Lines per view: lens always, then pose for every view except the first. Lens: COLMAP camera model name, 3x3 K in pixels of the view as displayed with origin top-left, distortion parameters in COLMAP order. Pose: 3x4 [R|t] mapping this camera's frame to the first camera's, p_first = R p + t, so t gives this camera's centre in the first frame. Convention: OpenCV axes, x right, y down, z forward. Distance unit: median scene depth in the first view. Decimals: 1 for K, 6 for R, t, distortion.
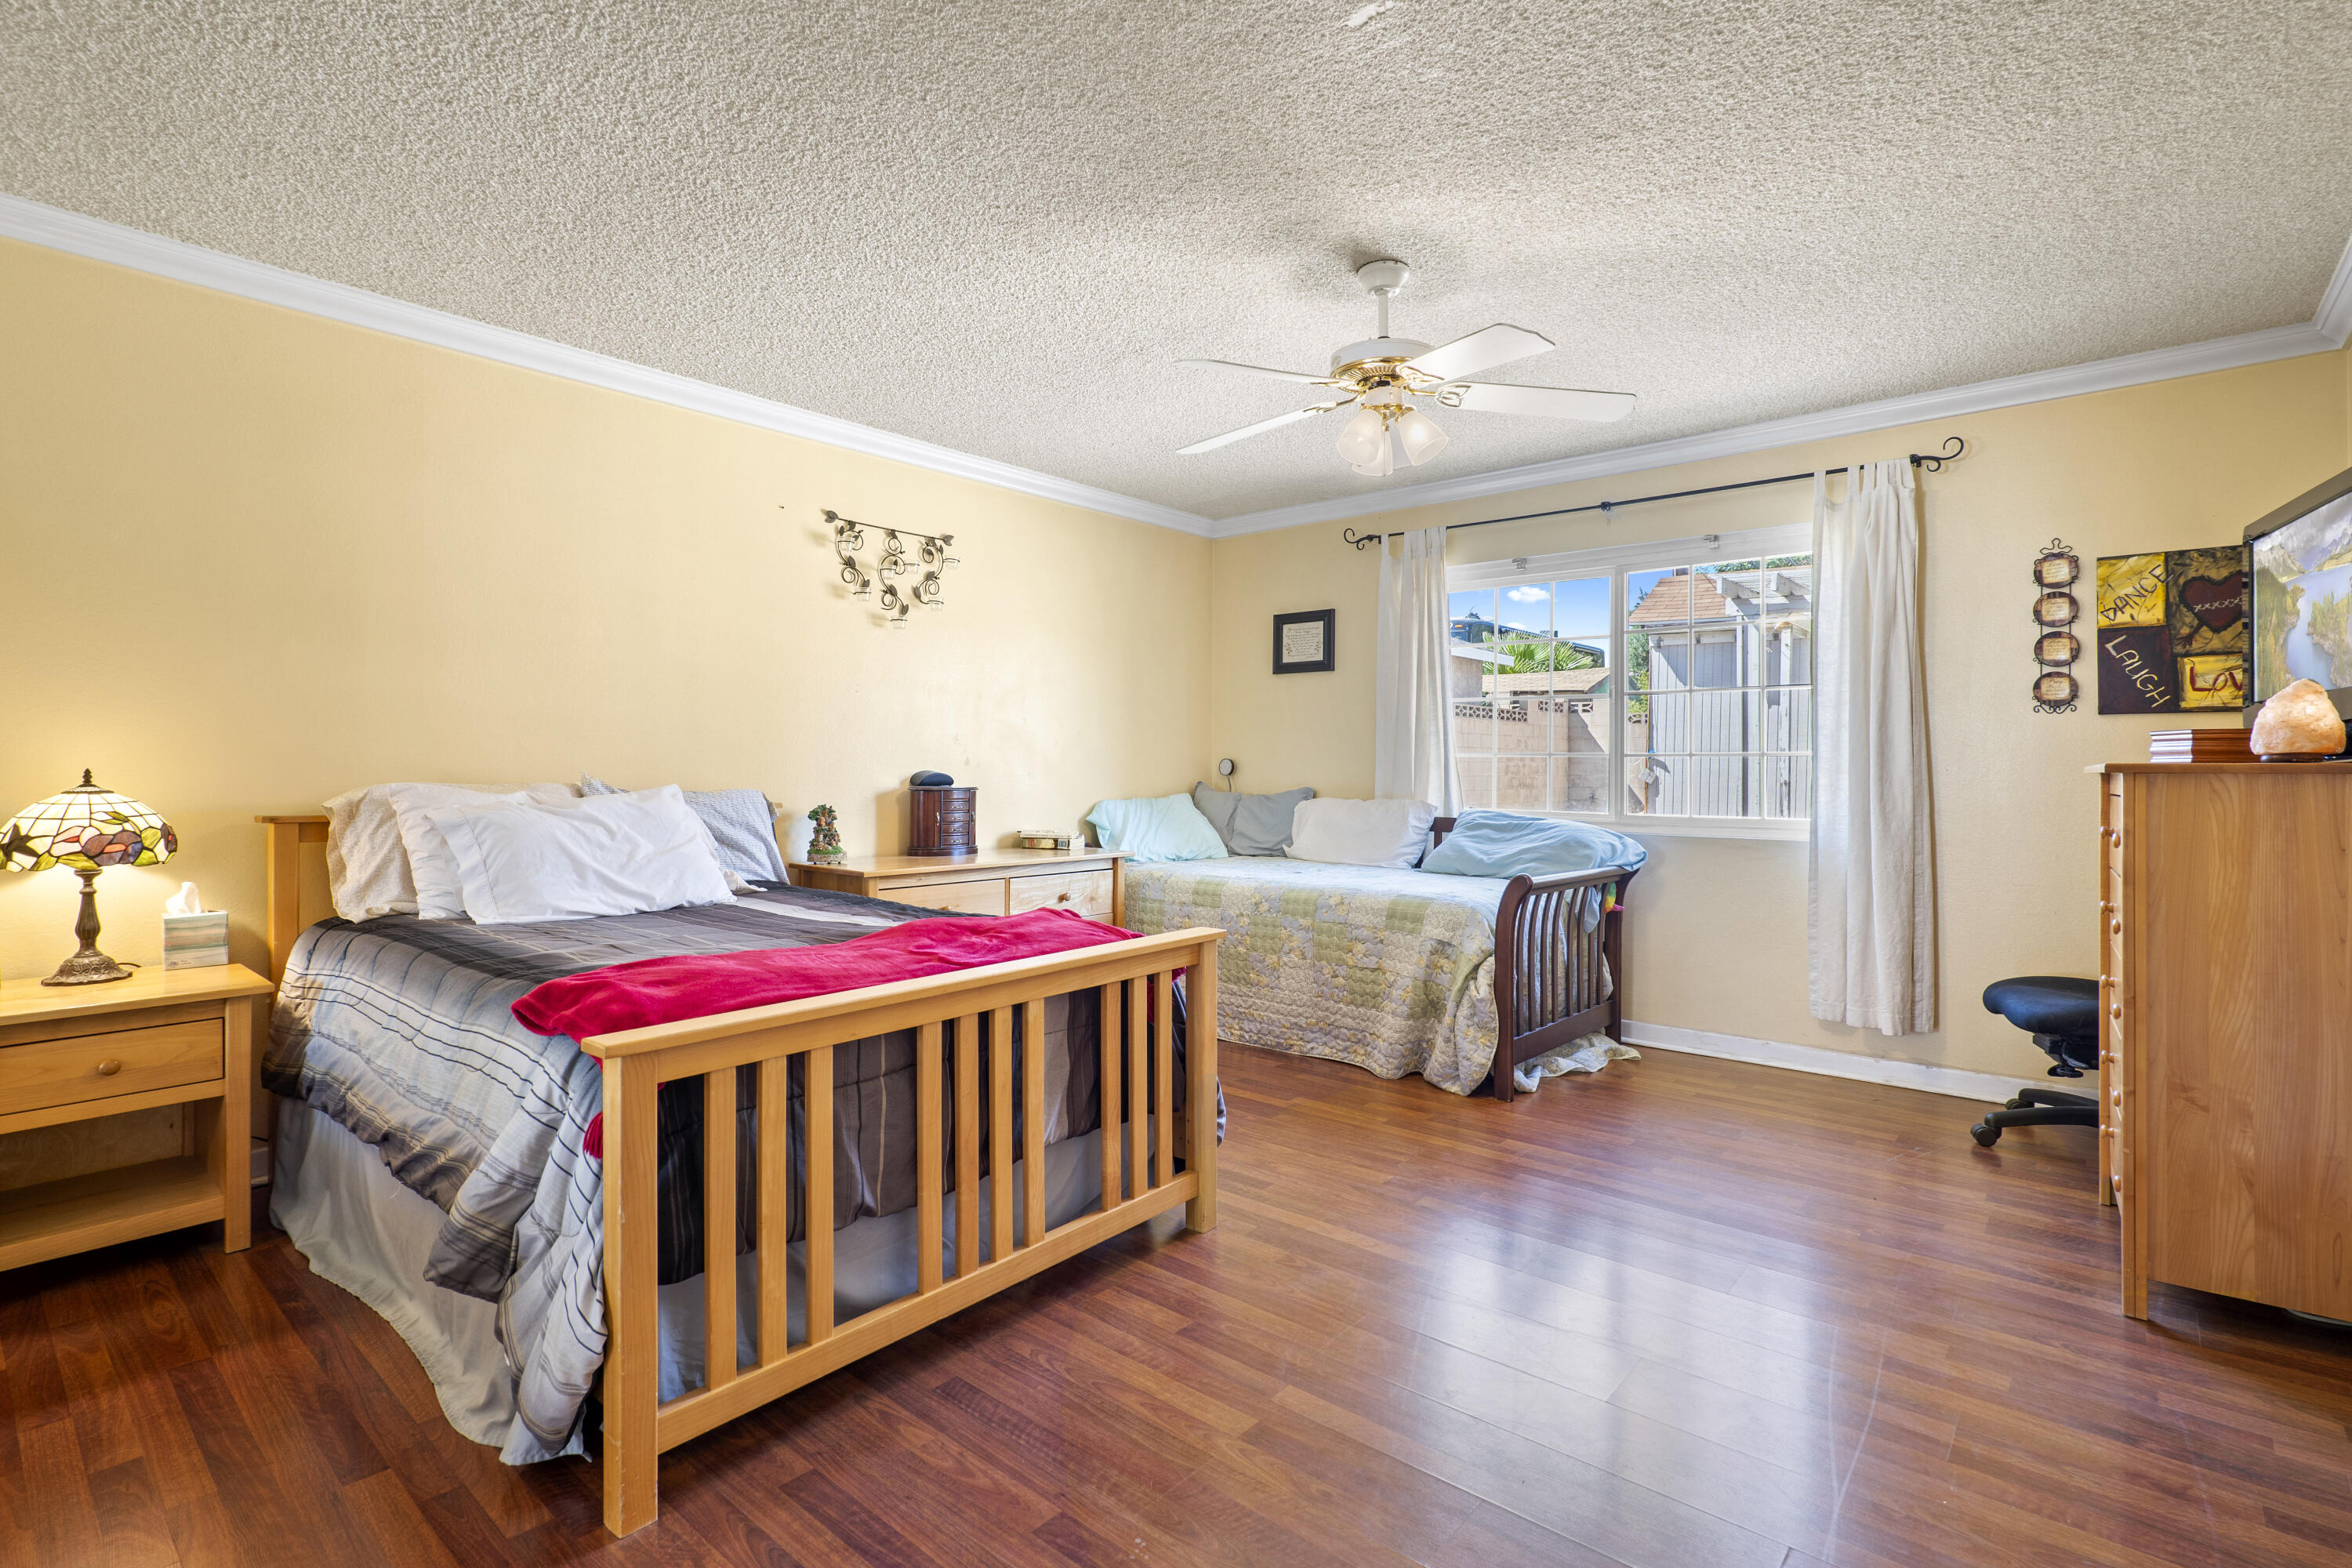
lens RADIAL K [[1103.6, 0, 1175.7], [0, 1103.6, 765.2], [0, 0, 1]] dist [-0.002983, 0.000148]
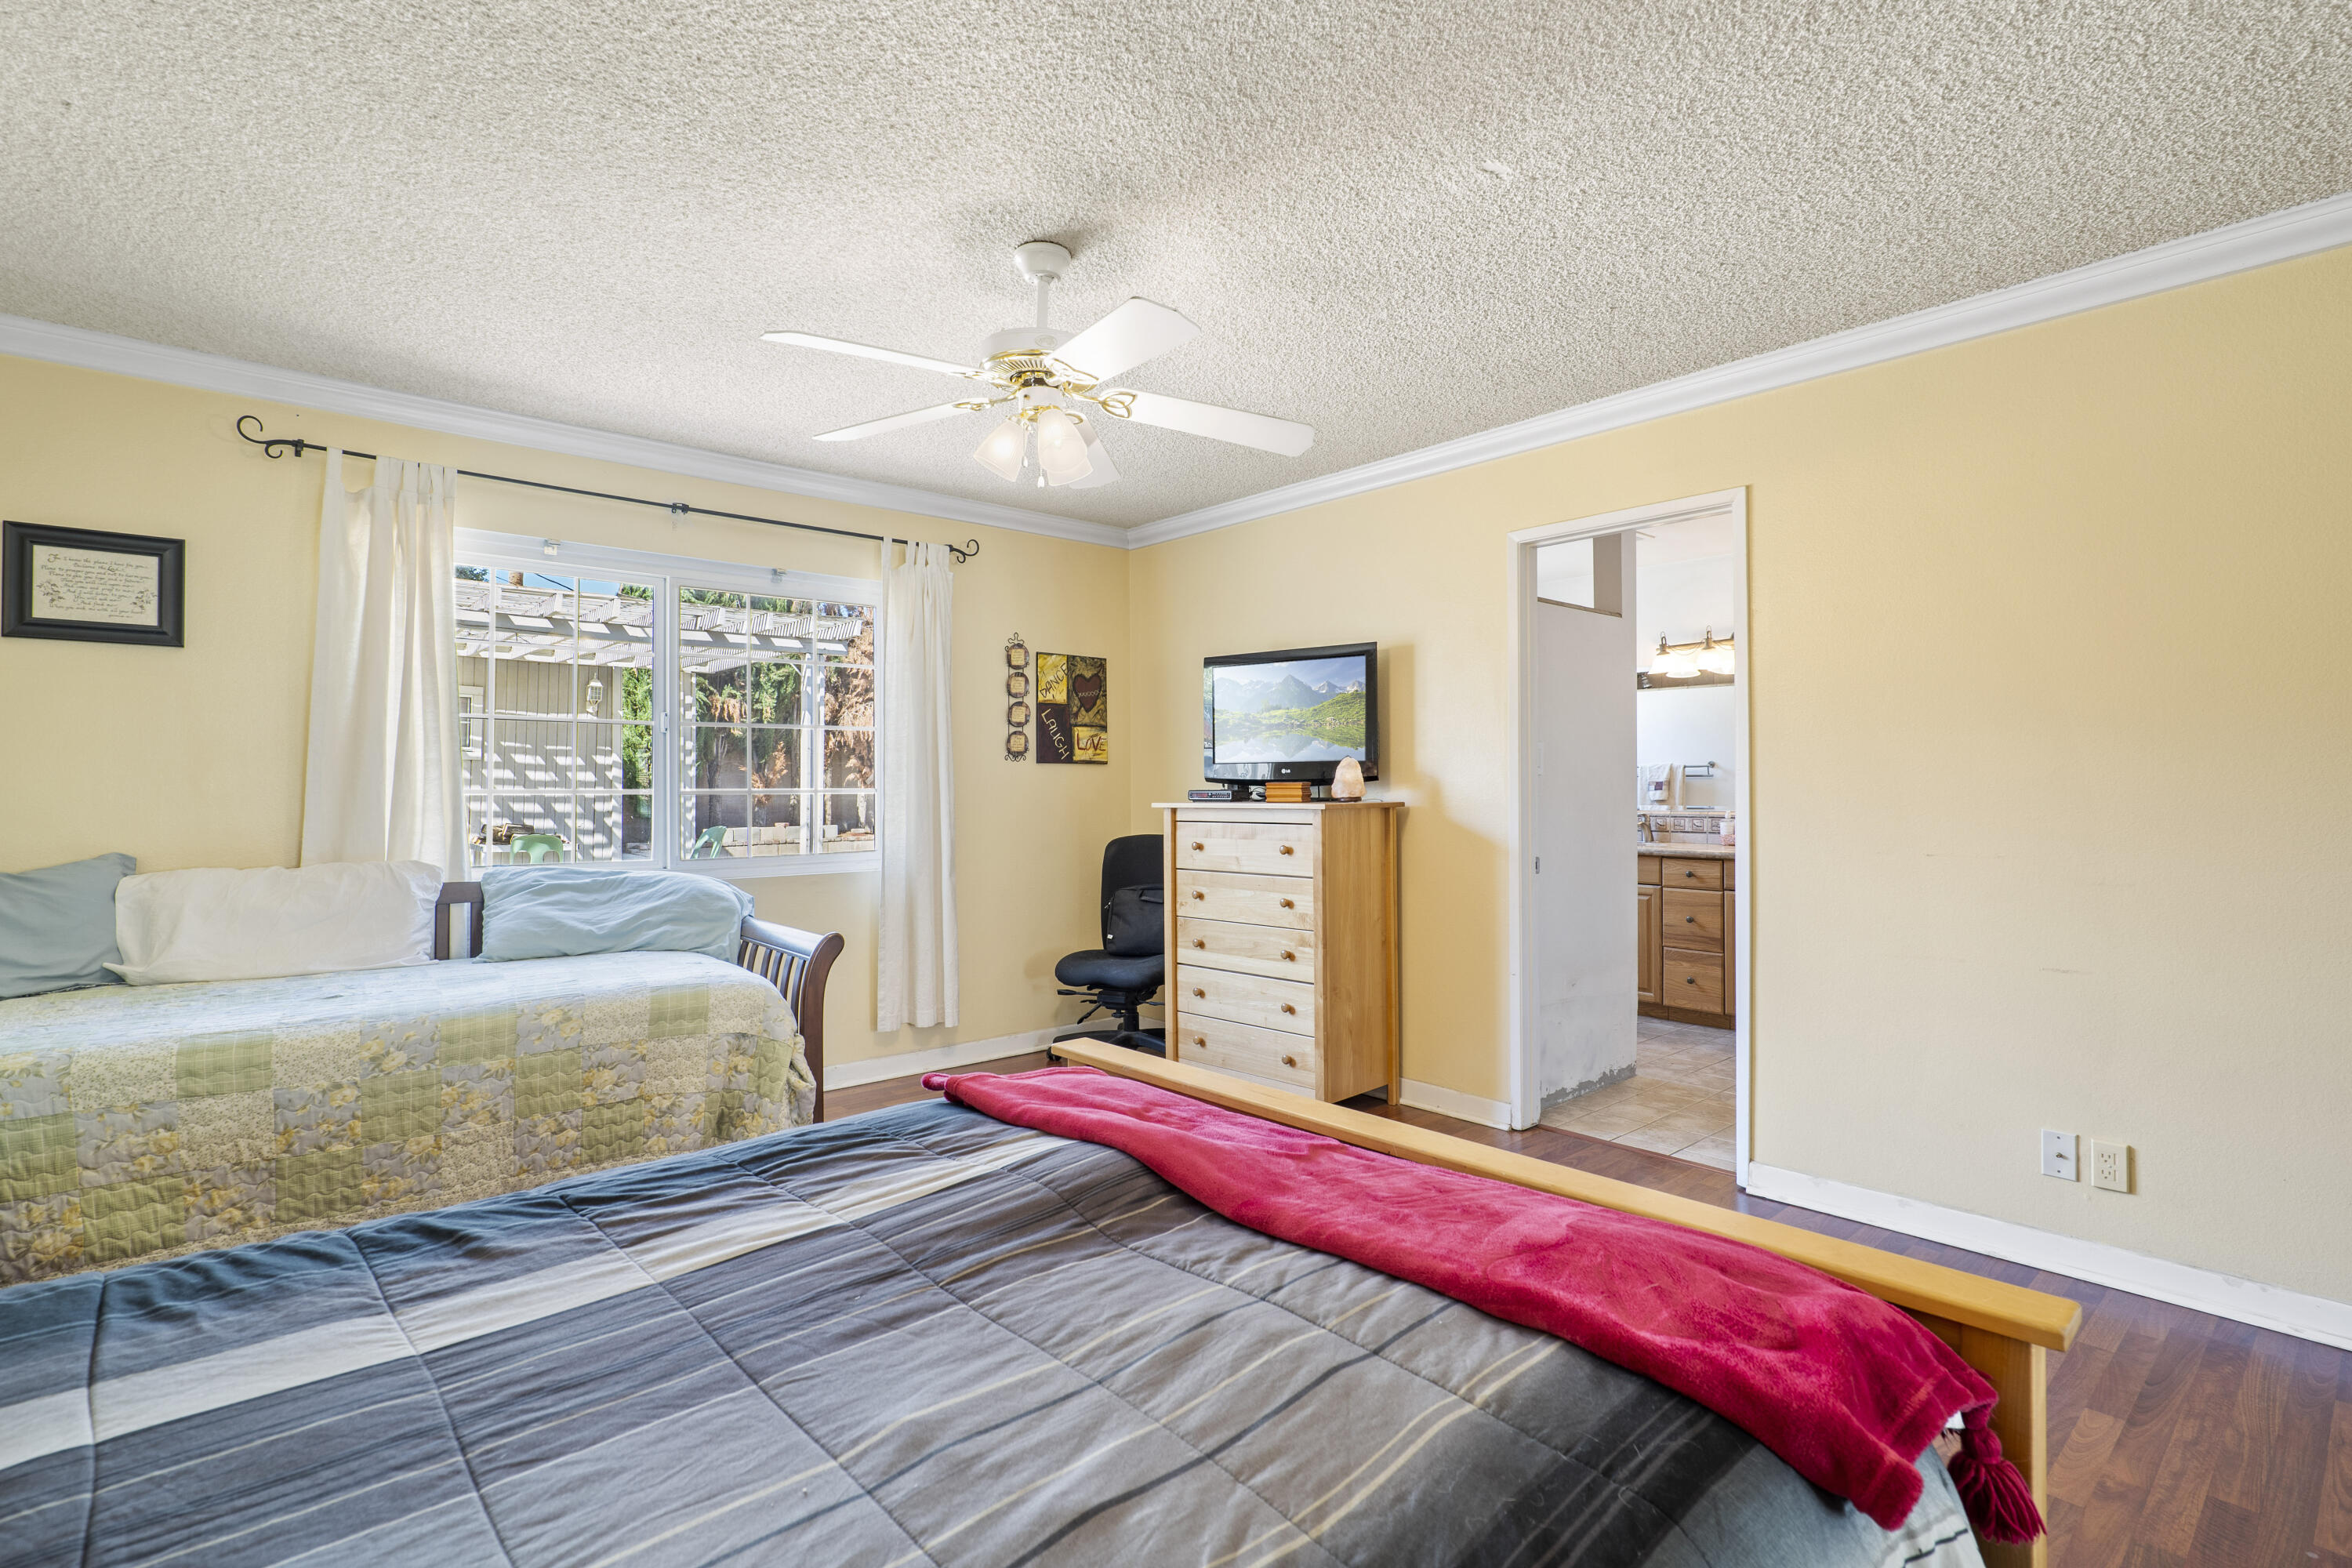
lens RADIAL K [[1103.6, 0, 1175.7], [0, 1103.6, 765.2], [0, 0, 1]] dist [-0.002983, 0.000148]
pose [[0.151767, 0.014316, 0.988313, -0.518361], [0.001961, 0.999889, -0.014785, -0.021555], [-0.988414, 0.004182, 0.151722, 0.597811]]
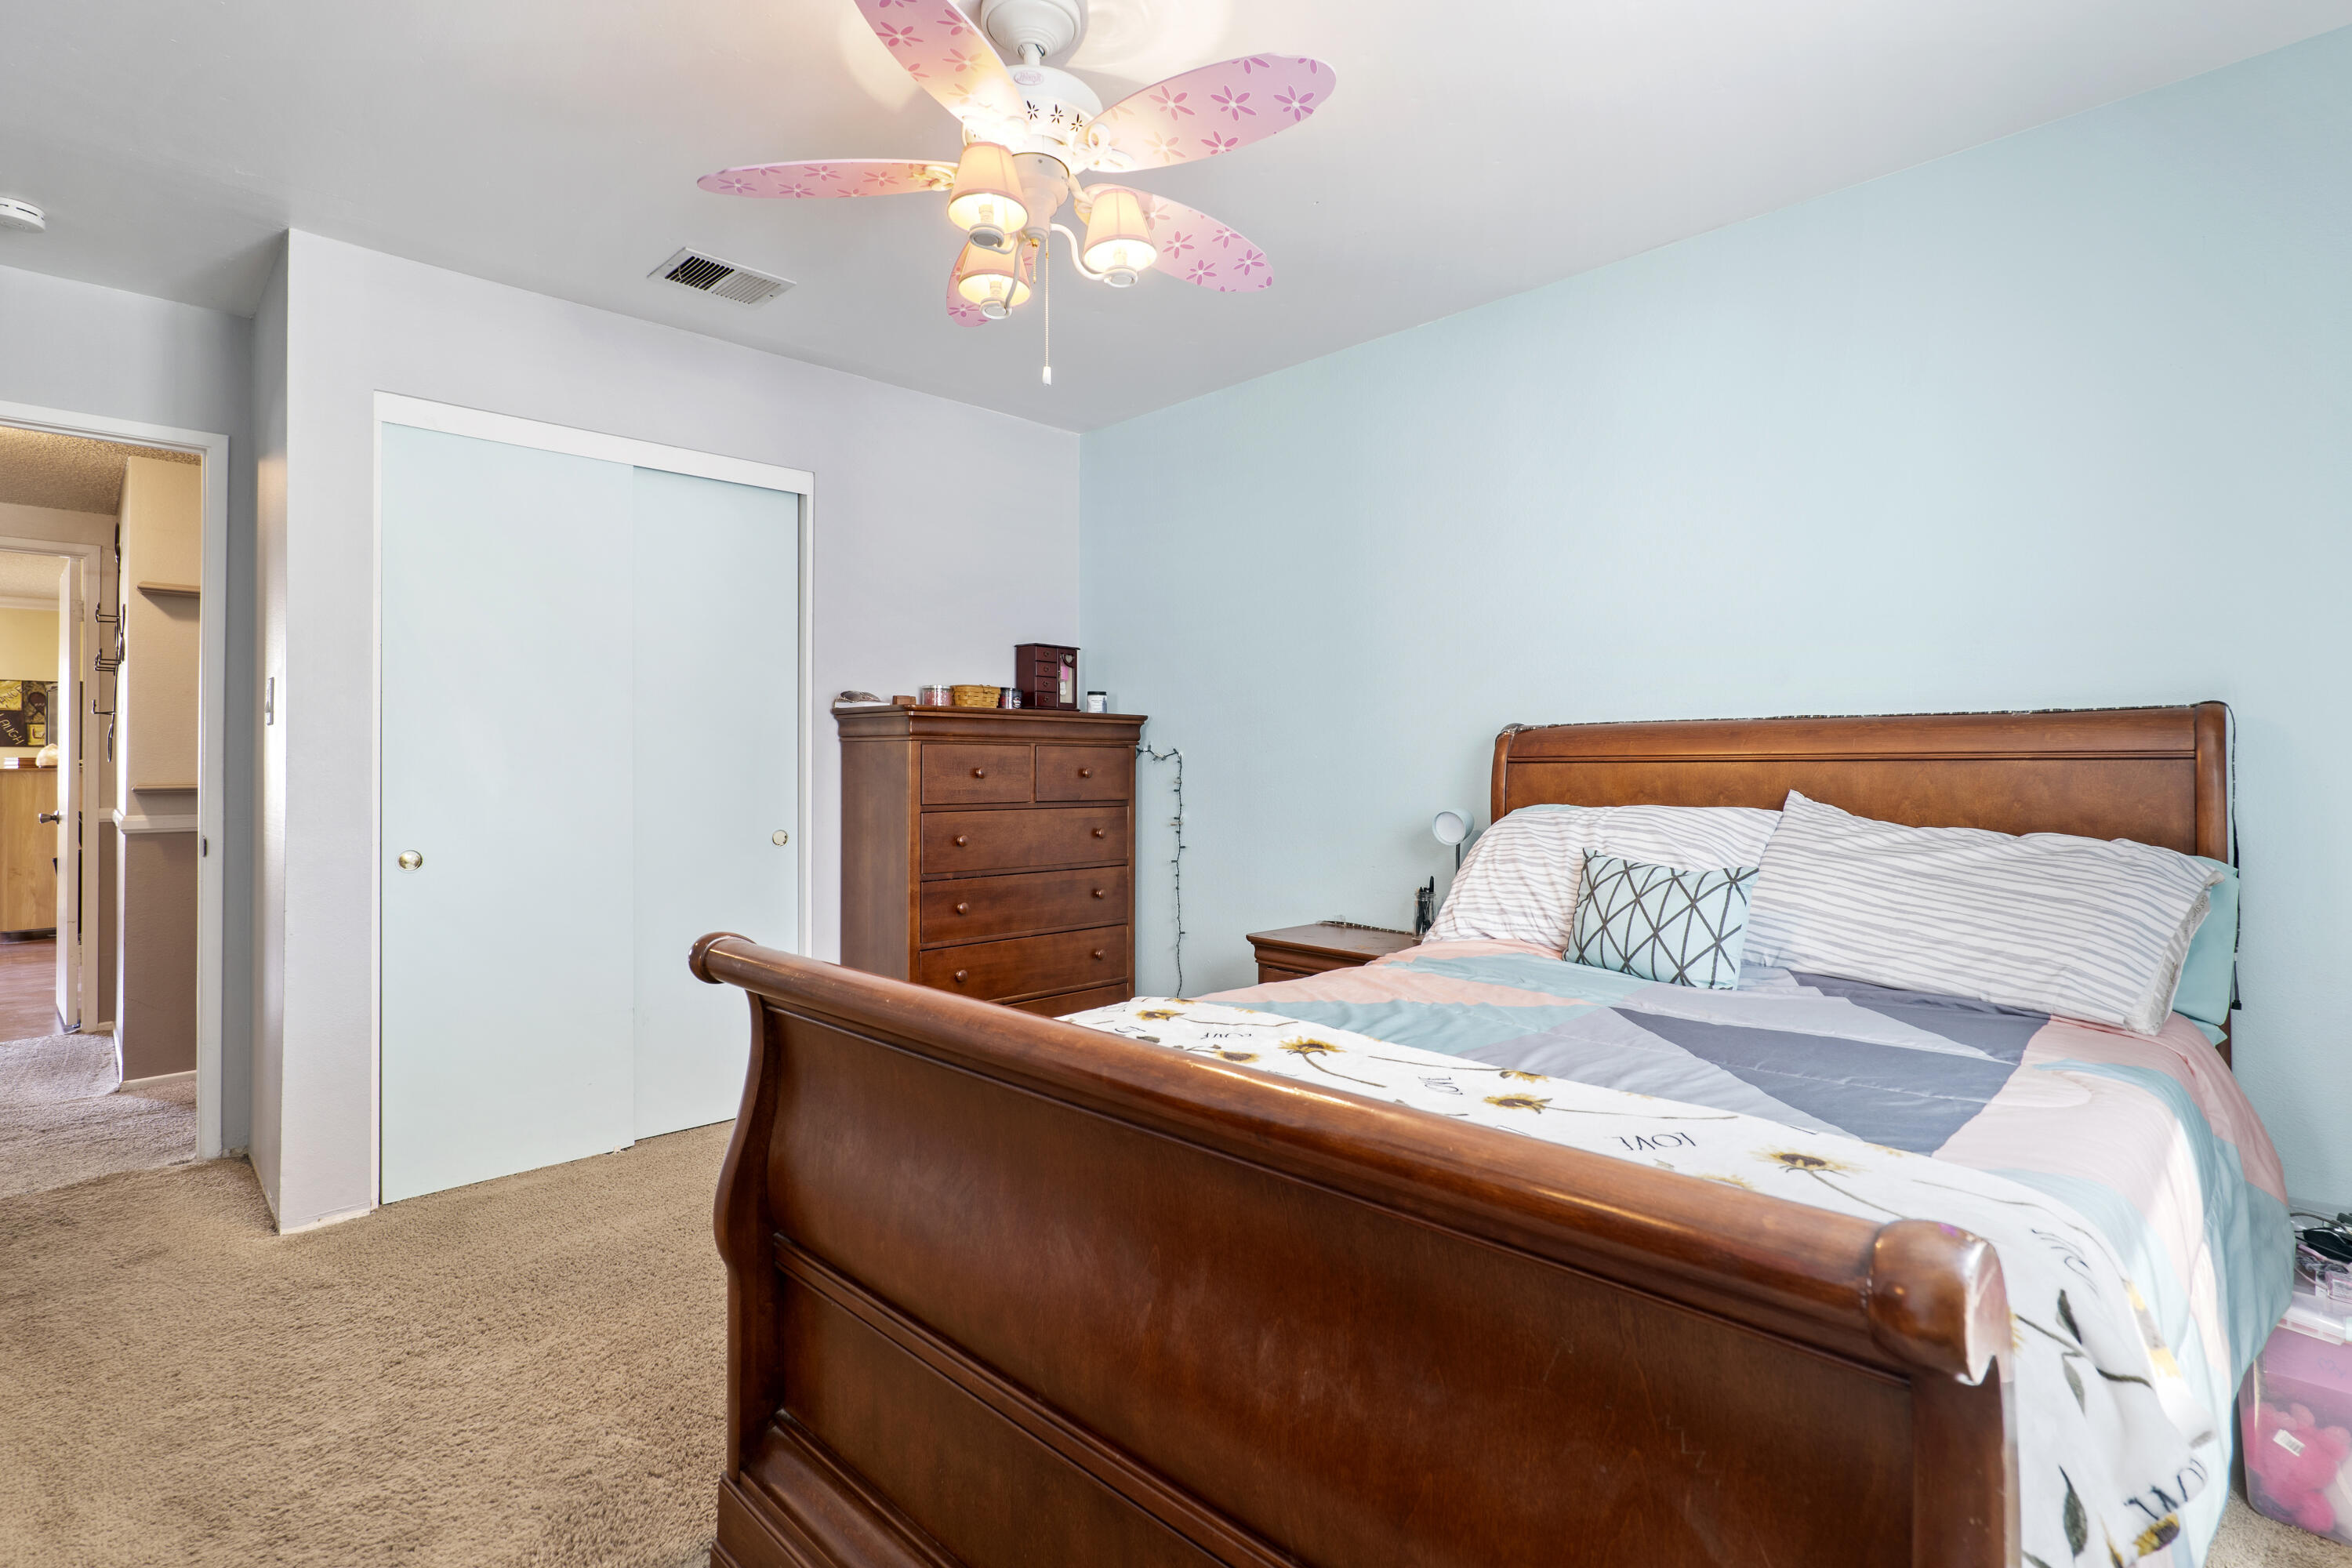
lens RADIAL K [[1130.3, 0, 1171.7], [0, 1130.3, 746.3], [0, 0, 1]] dist [-0.003050, 0.000274]
pose [[0.077967, 0.013077, 0.996870, -1.285991], [0.003210, 0.999905, -0.013368, -0.008061], [-0.996951, 0.004242, 0.077917, -1.605191]]
